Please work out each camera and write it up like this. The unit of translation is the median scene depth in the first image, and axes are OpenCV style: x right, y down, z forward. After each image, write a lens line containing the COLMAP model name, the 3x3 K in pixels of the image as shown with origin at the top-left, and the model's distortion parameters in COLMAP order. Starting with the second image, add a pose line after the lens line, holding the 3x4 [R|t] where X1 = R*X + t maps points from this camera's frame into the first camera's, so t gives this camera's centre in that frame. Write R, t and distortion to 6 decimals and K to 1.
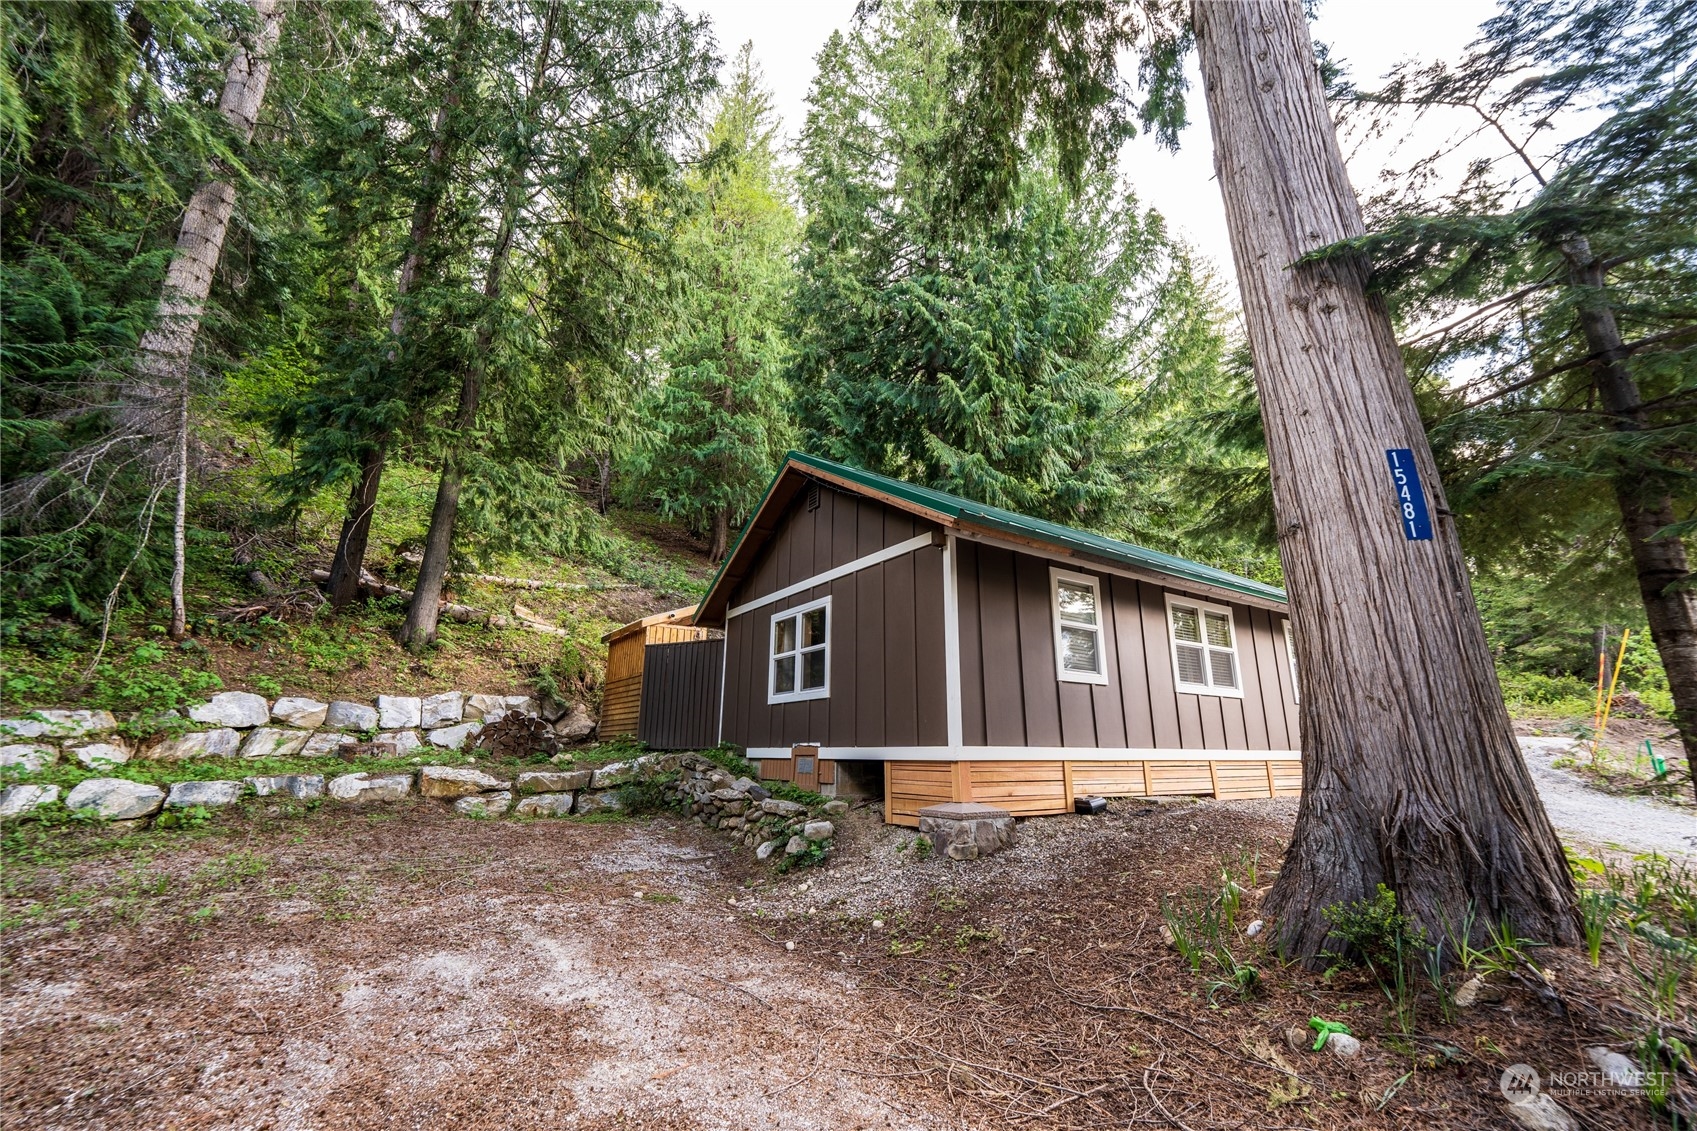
lens RADIAL K [[685.5, 0, 841.8], [0, 685.5, 558.0], [0, 0, 1]] dist [-0.009011, -0.000263]
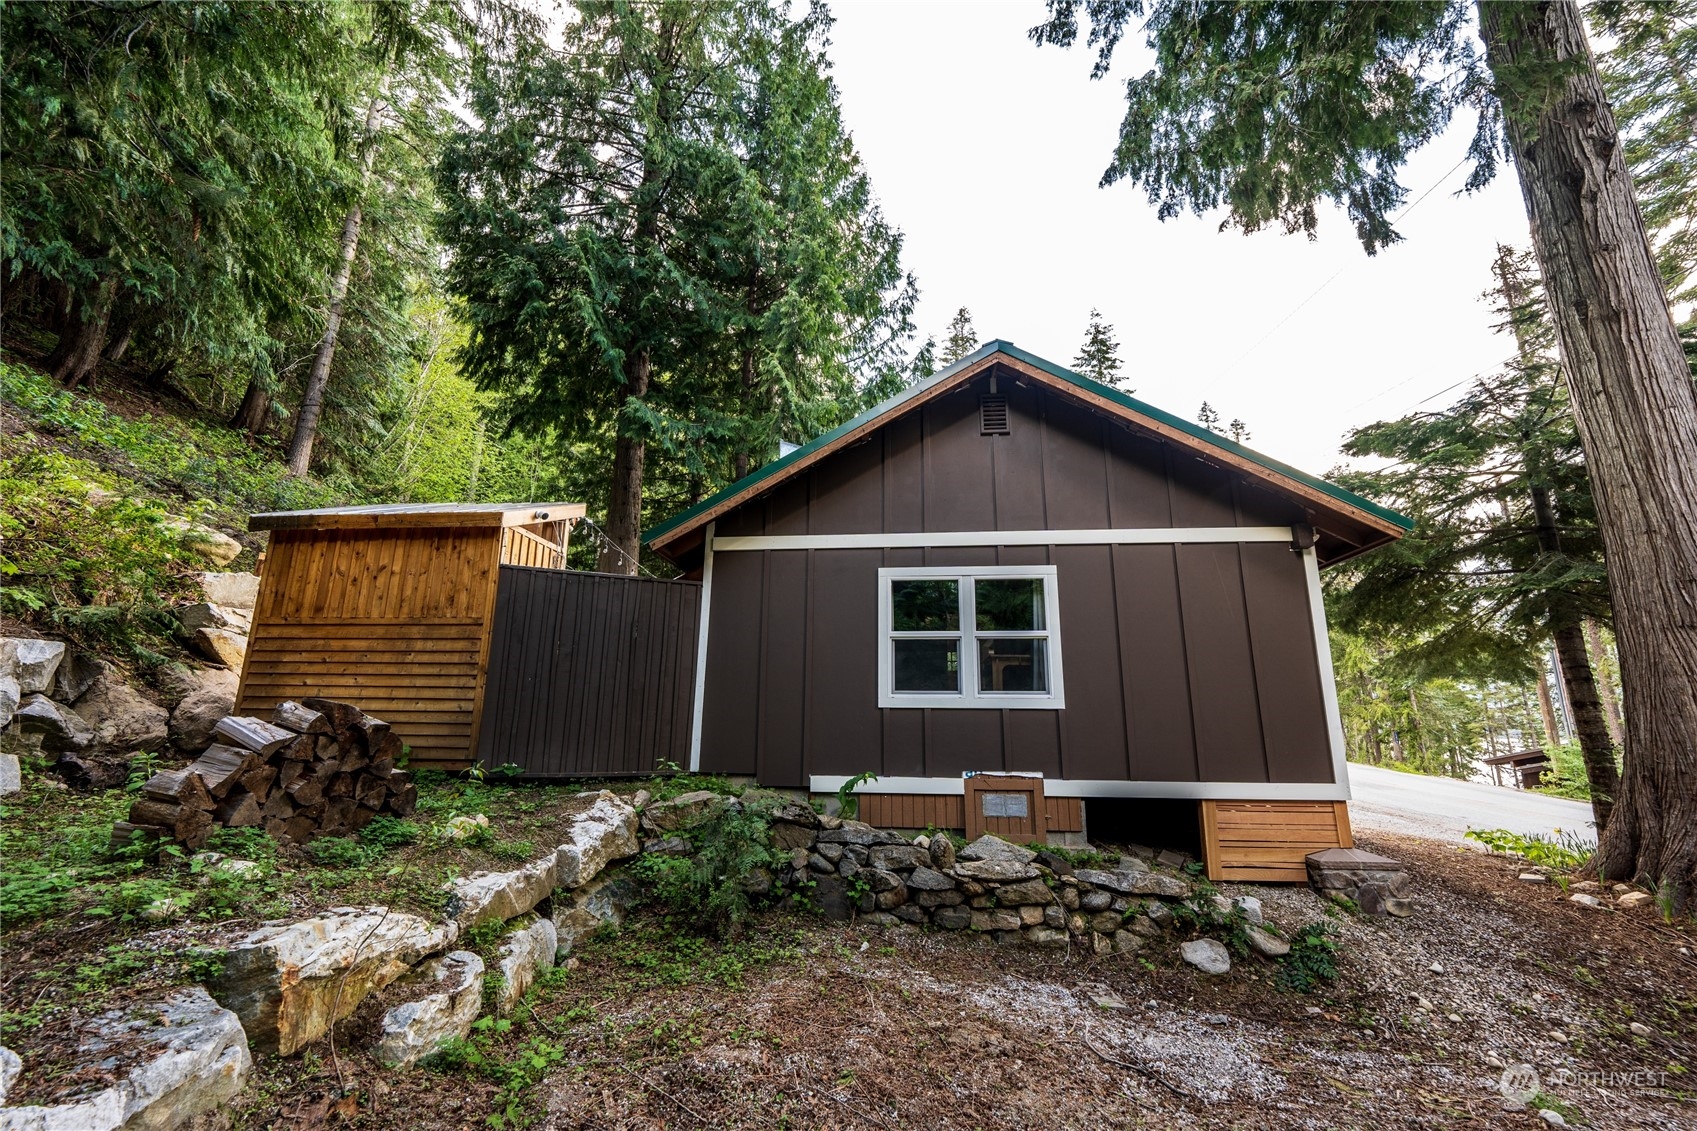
lens RADIAL K [[685.5, 0, 841.8], [0, 685.5, 558.0], [0, 0, 1]] dist [-0.009011, -0.000263]
pose [[0.632299, 0.177782, 0.754050, -0.694481], [-0.218429, 0.974737, -0.046653, 0.127382], [-0.743294, -0.135208, 0.655158, 0.690221]]
